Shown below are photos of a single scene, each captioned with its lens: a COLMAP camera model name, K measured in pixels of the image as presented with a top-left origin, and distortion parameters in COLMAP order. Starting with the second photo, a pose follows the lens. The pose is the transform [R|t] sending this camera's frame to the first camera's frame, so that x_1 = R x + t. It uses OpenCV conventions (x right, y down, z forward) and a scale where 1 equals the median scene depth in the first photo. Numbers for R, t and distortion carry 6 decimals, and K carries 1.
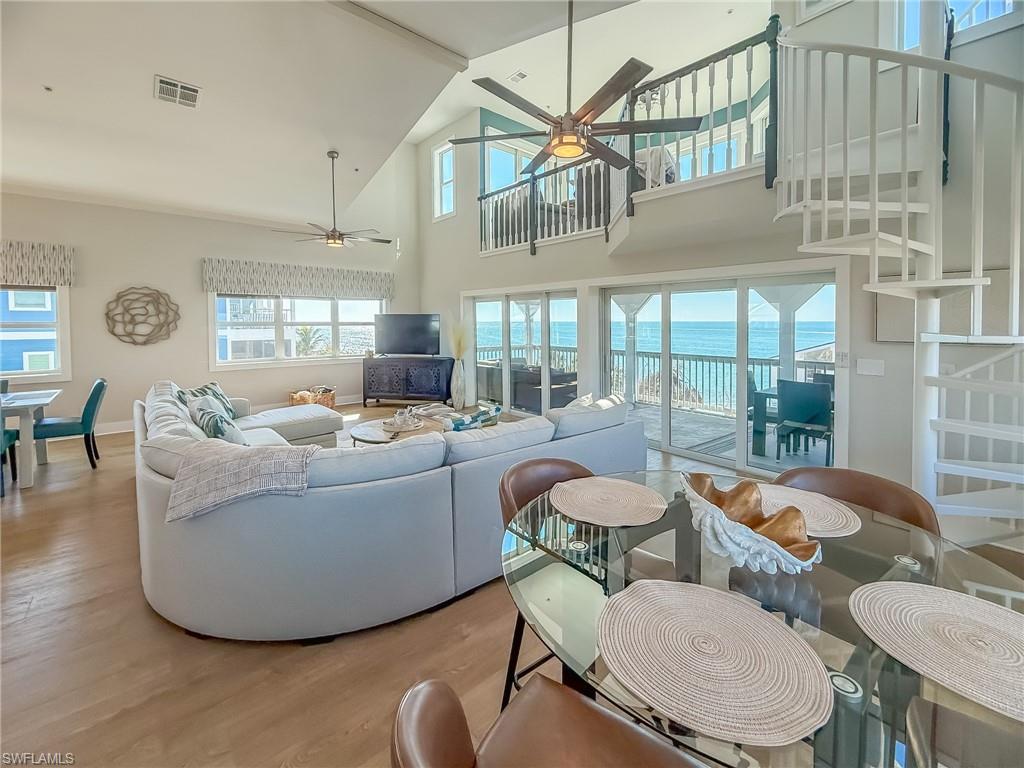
lens RADIAL K [[428.2, 0, 513.7], [0, 428.2, 330.7], [0, 0, 1]] dist [-0.001265, -0.000404]
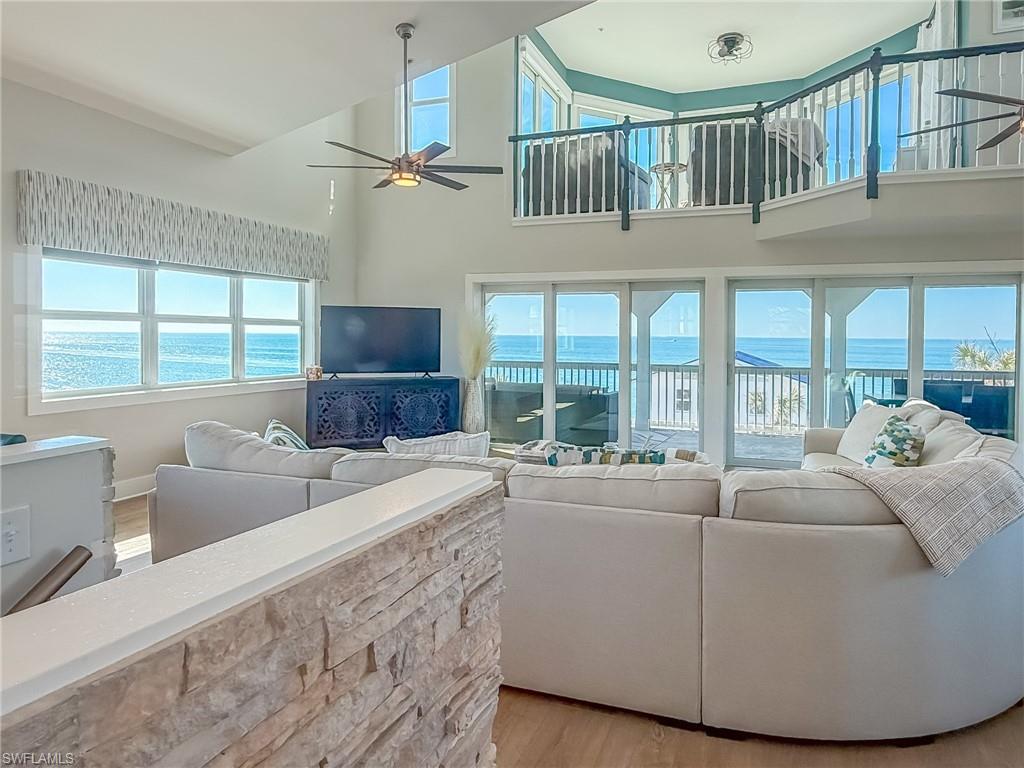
lens RADIAL K [[606.8, 0, 596.8], [0, 606.8, 338.4], [0, 0, 1]] dist [-0.021841, 0.000289]
pose [[0.863450, 0.005843, 0.504401, -0.436957], [0.002175, 0.999880, -0.015307, 0.020140], [-0.504430, 0.014313, 0.863334, 0.111242]]
